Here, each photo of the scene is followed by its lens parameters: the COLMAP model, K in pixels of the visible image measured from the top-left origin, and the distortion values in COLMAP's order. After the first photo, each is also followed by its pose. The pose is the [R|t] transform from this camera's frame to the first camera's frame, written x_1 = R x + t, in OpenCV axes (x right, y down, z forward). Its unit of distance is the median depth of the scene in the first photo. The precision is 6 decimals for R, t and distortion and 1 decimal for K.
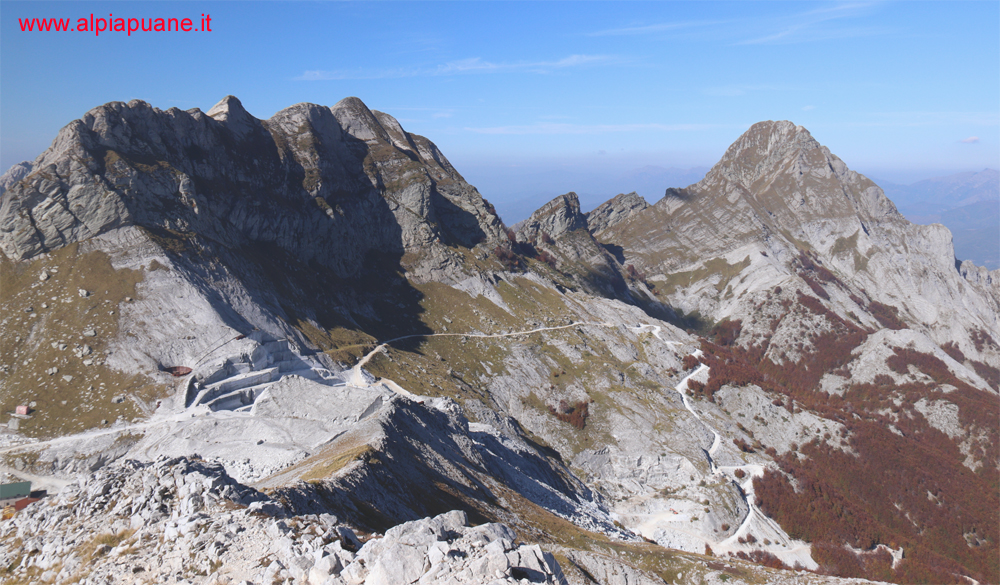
lens RADIAL K [[849.7, 0, 485.8], [0, 849.7, 250.1], [0, 0, 1]] dist [-0.071154, 0.038338]
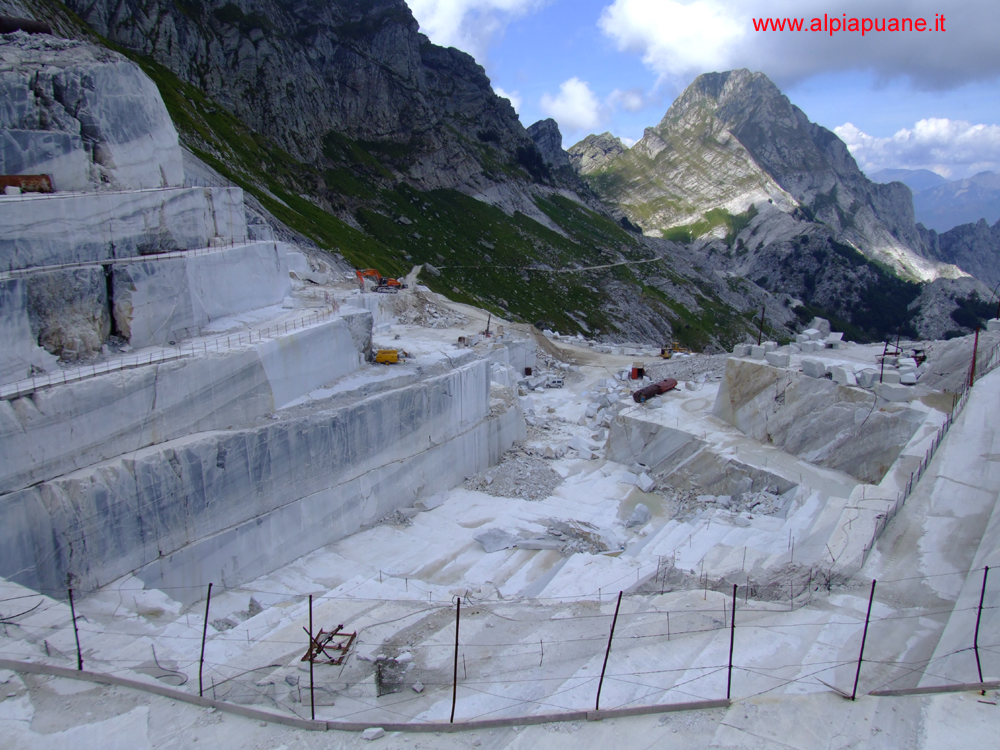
lens RADIAL K [[840.5, 0, 508.7], [0, 840.5, 384.9], [0, 0, 1]] dist [-0.129456, 0.118261]
pose [[0.984088, -0.075400, 0.160889, -0.078320], [0.050899, 0.987175, 0.151308, 0.056335], [-0.170234, -0.140712, 0.975305, 0.282418]]
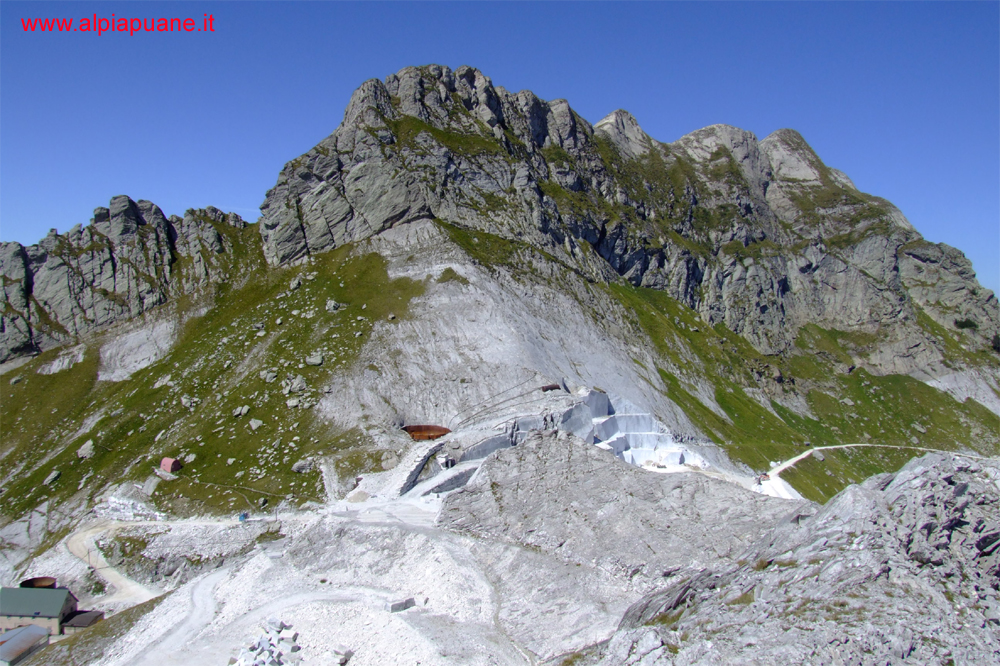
lens RADIAL K [[829.3, 0, 501.1], [0, 829.3, 337.8], [0, 0, 1]] dist [-0.092660, 0.032886]
pose [[0.878733, 0.034203, -0.476087, -0.021039], [-0.056675, 0.997850, -0.032921, 0.031830], [0.473937, 0.055911, 0.878782, 0.176916]]
